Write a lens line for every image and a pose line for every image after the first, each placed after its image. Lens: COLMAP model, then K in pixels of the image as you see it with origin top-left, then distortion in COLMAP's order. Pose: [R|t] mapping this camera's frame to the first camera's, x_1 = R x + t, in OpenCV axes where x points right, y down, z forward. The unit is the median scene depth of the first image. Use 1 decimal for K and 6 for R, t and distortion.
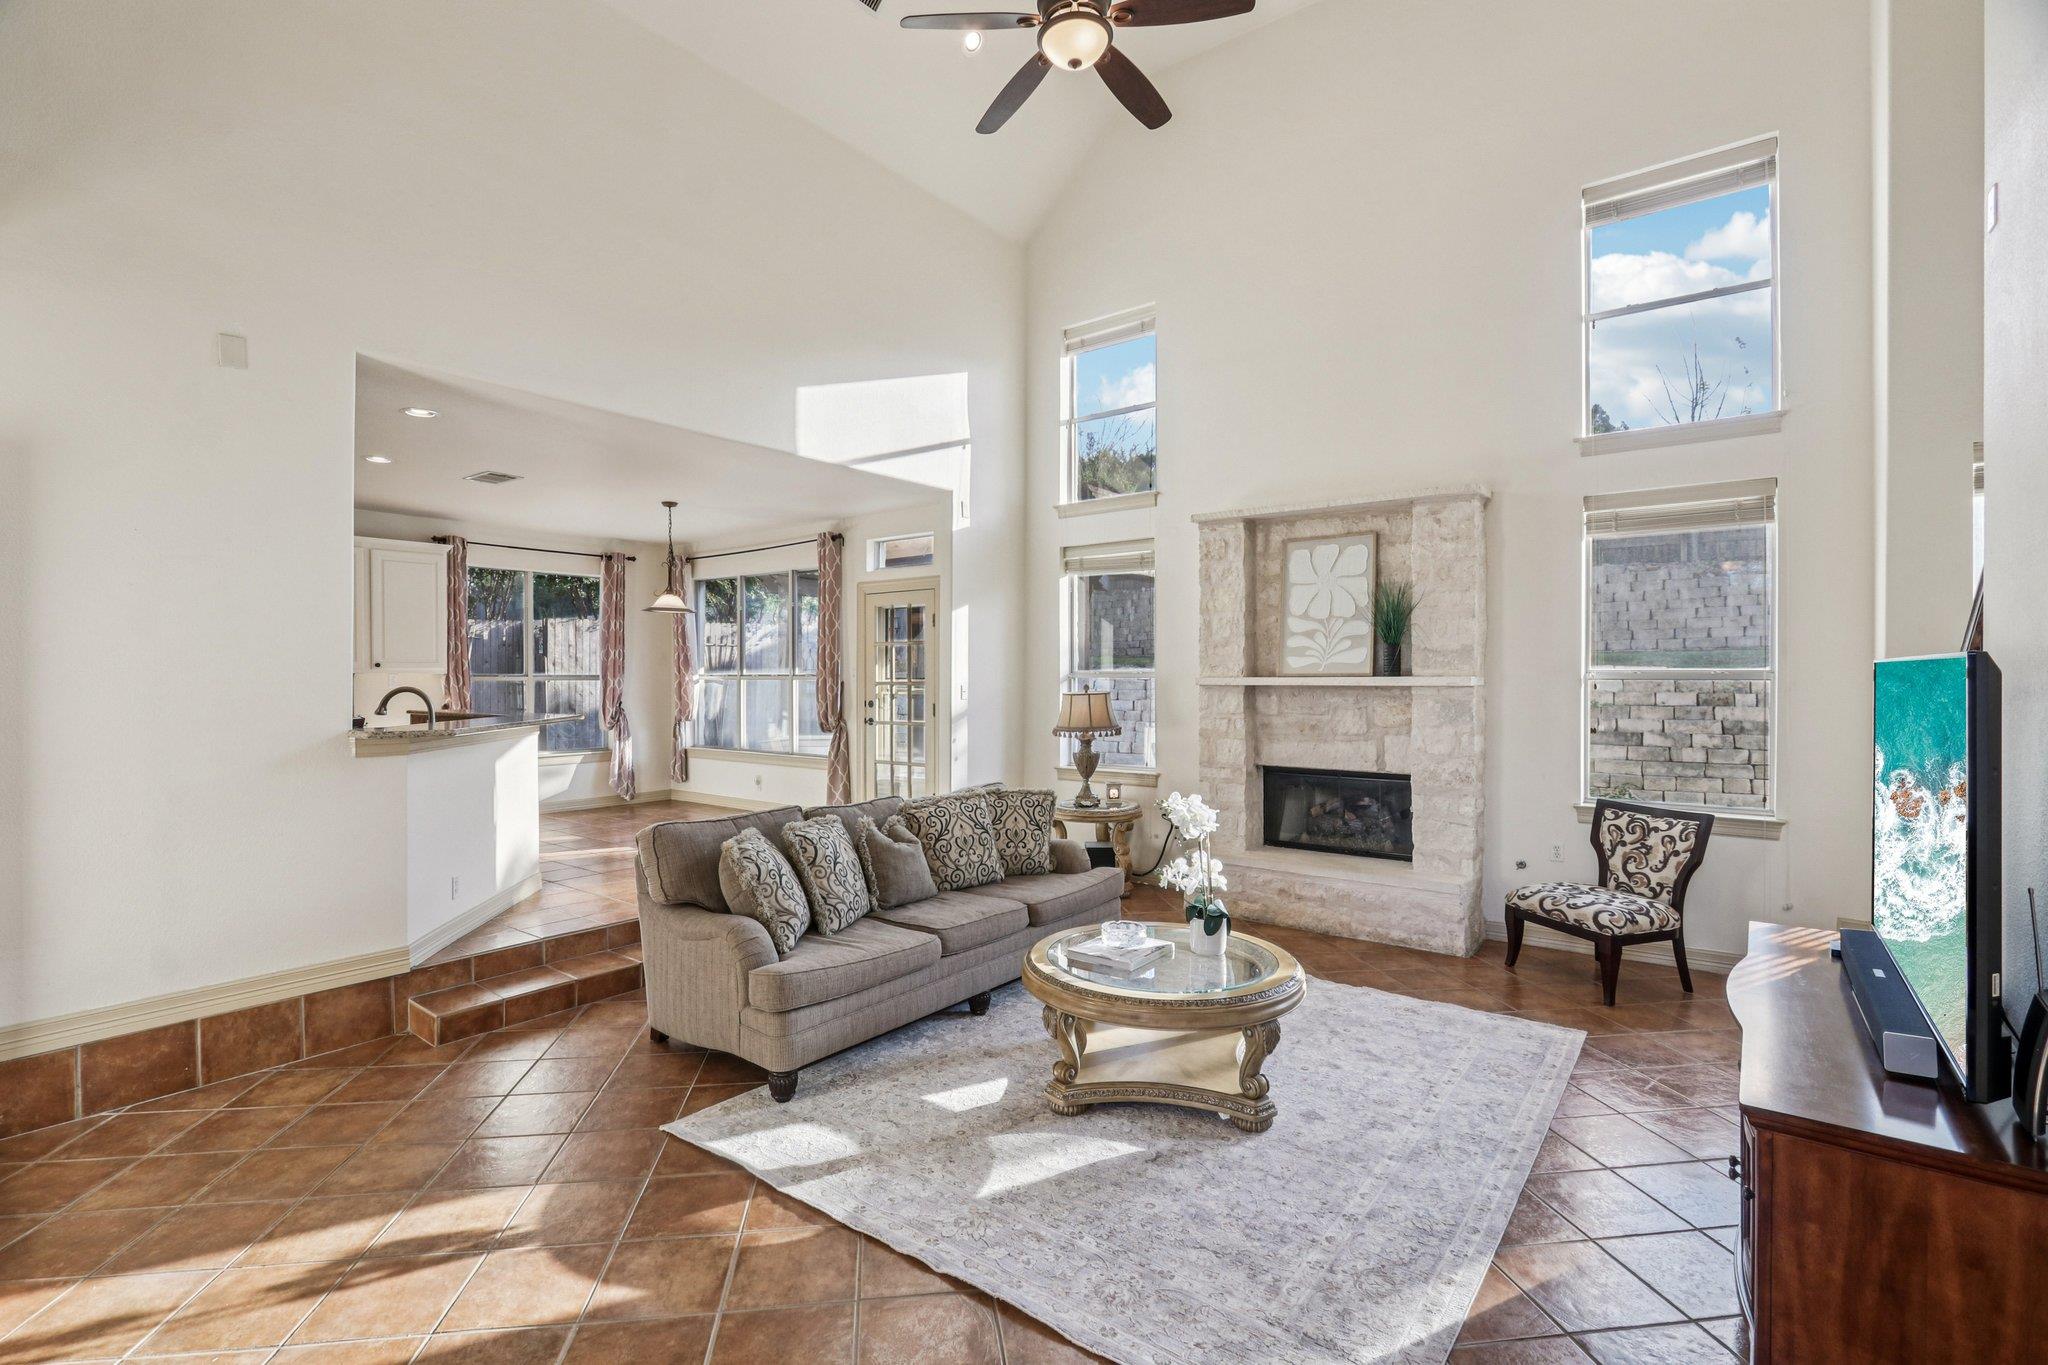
lens RADIAL K [[942.8, 0, 1027.7], [0, 942.8, 680.9], [0, 0, 1]] dist [-0.003213, 0.001101]
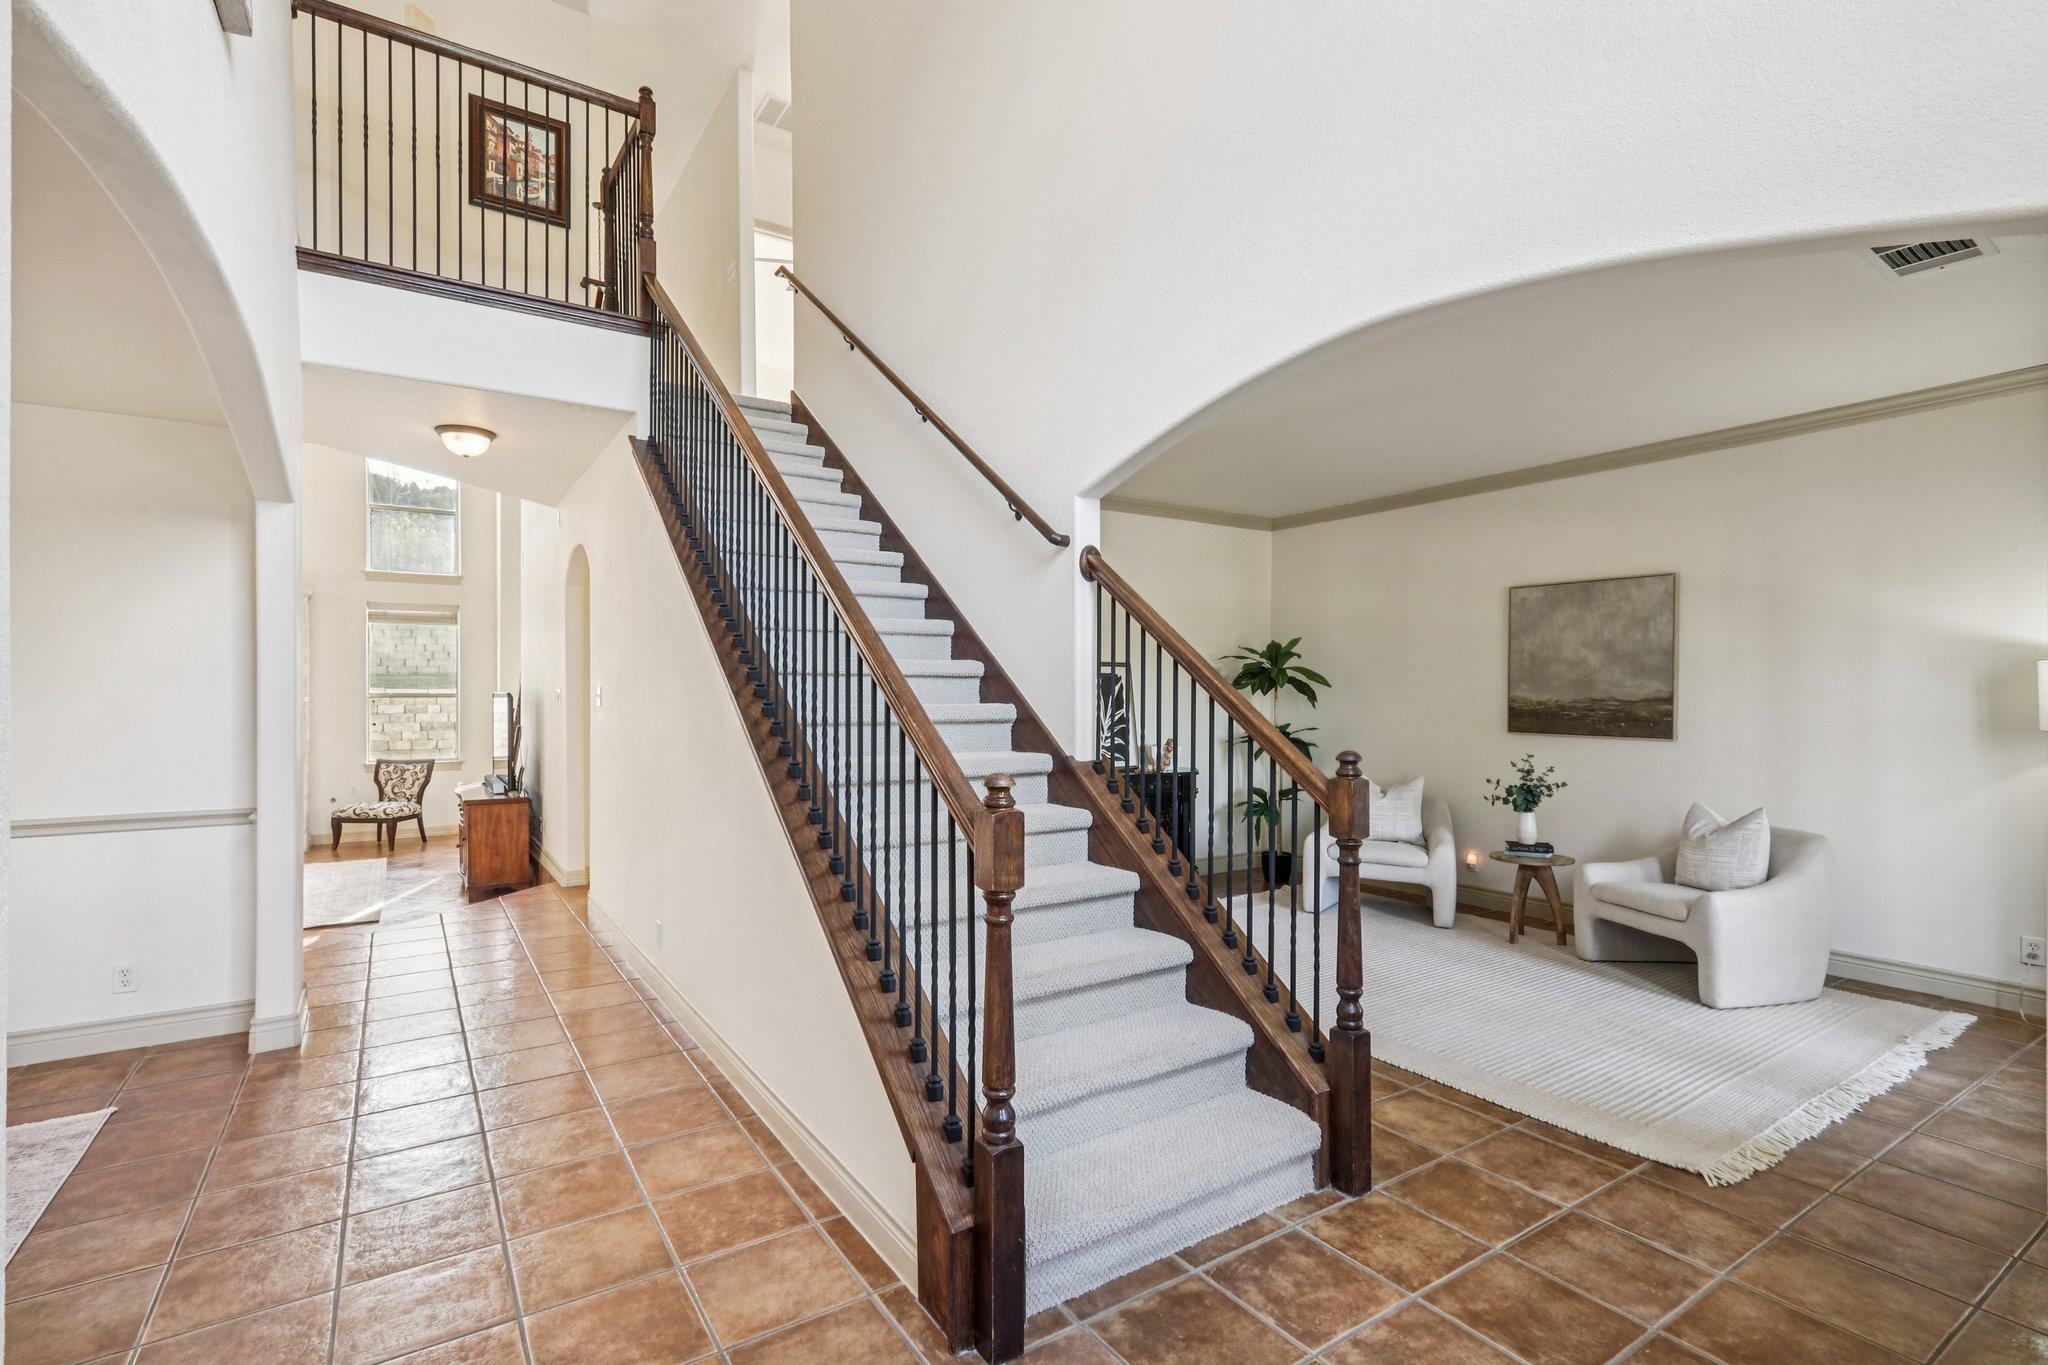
lens RADIAL K [[942.8, 0, 1010.7], [0, 942.8, 688.3], [0, 0, 1]] dist [-0.003213, 0.001101]
pose [[0.343943, 0.001375, 0.938990, -0.717991], [0.005321, 0.999980, -0.003413, -0.007059], [-0.938976, 0.006170, 0.343929, -0.837475]]
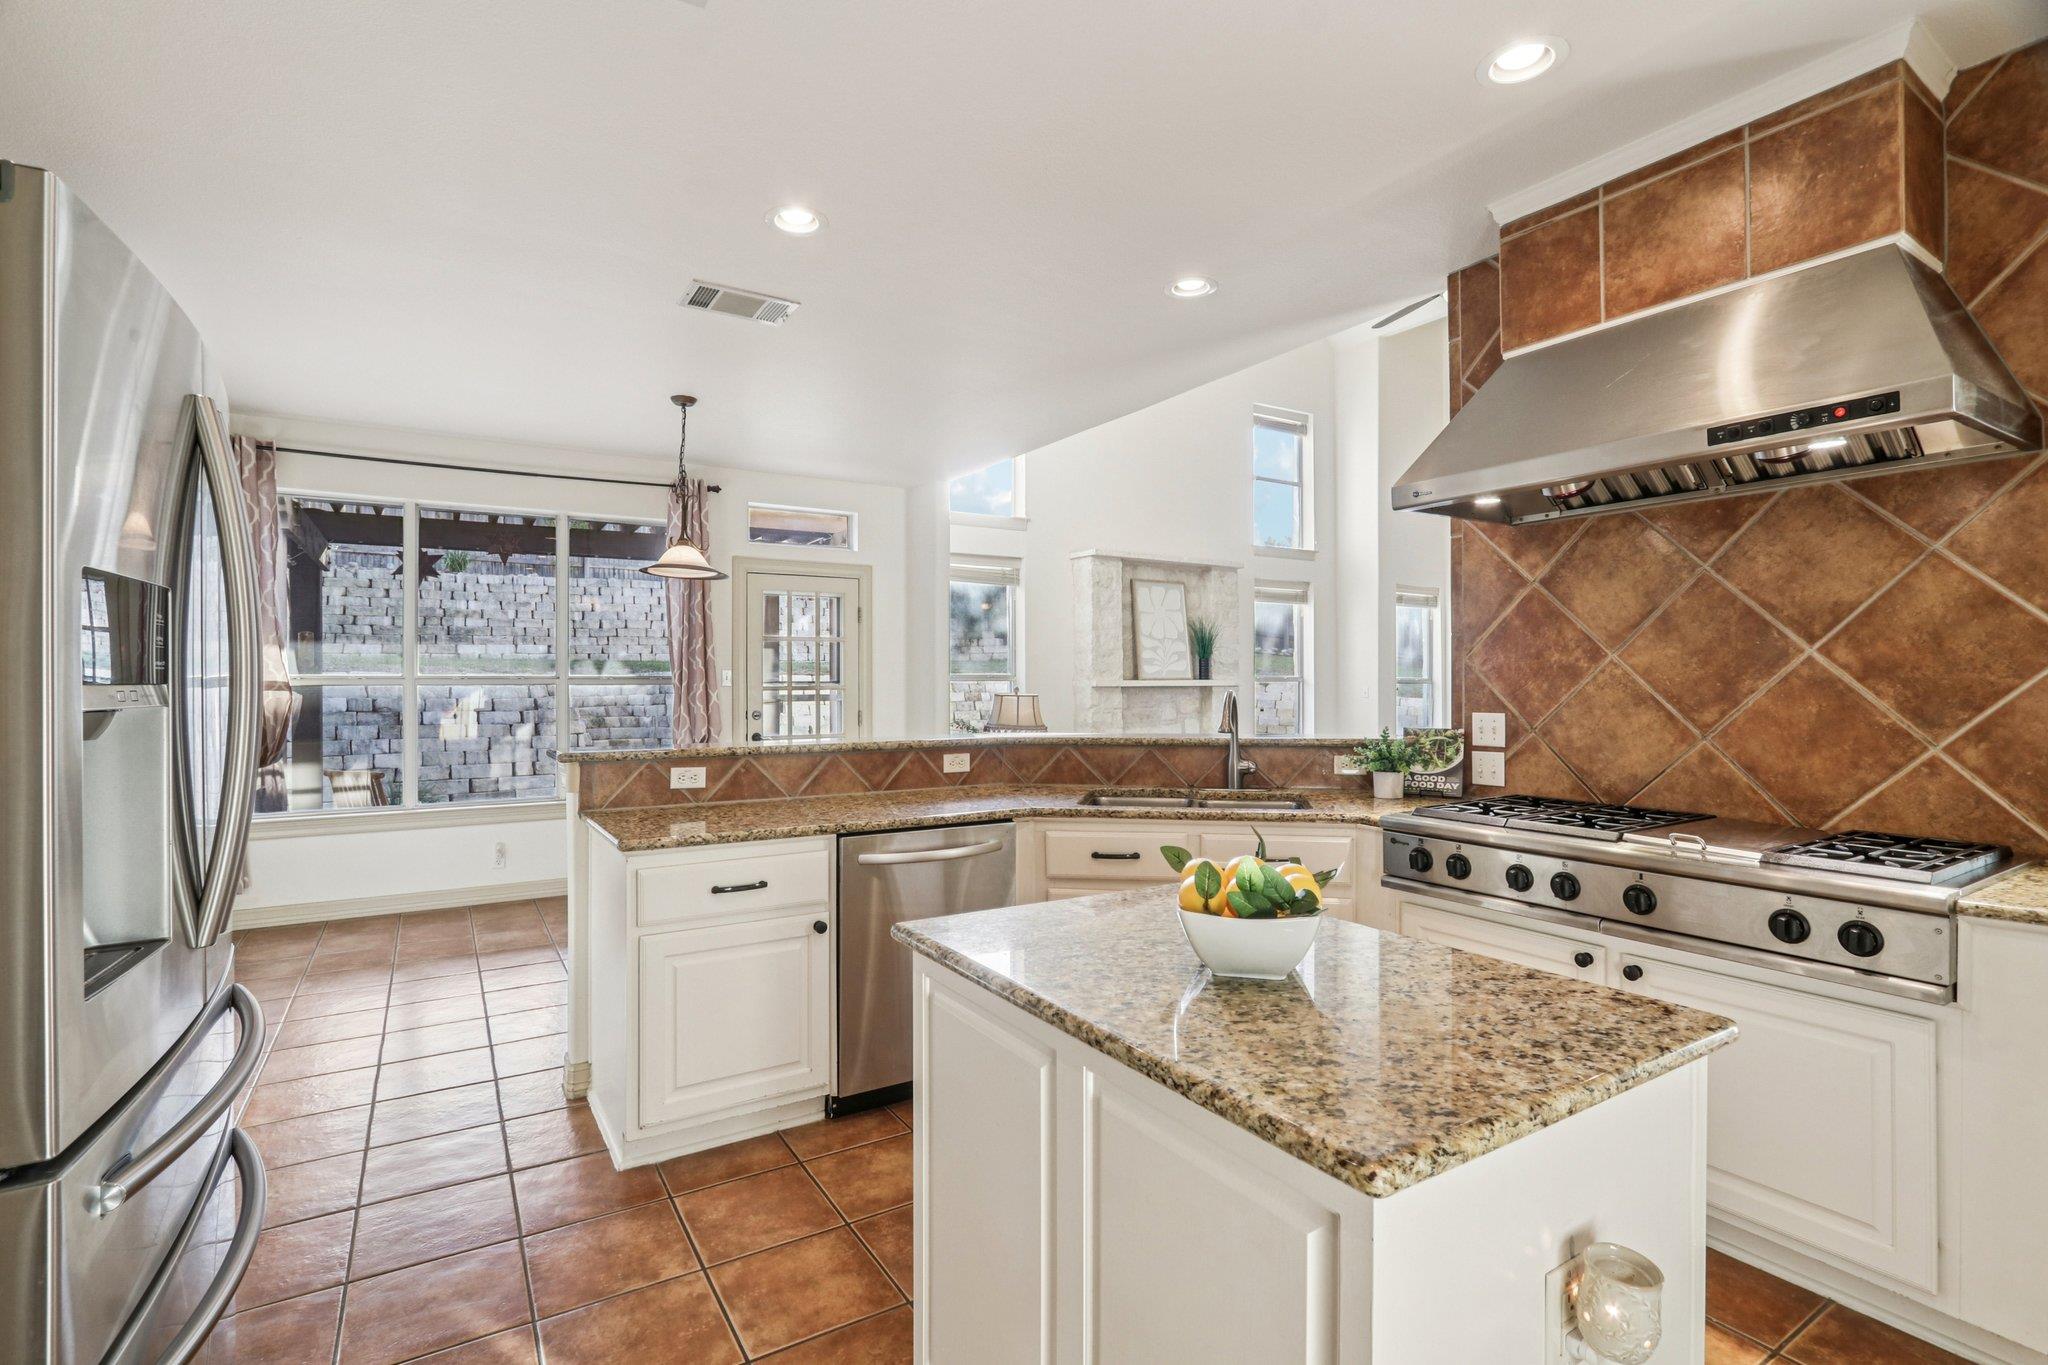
lens RADIAL K [[942.8, 0, 1026.9], [0, 942.8, 680.7], [0, 0, 1]] dist [-0.003213, 0.001101]
pose [[0.359973, 0.000538, 0.932963, -1.149600], [0.002648, 0.999995, -0.001598, -0.001975], [-0.932959, 0.003046, 0.359970, 0.727331]]
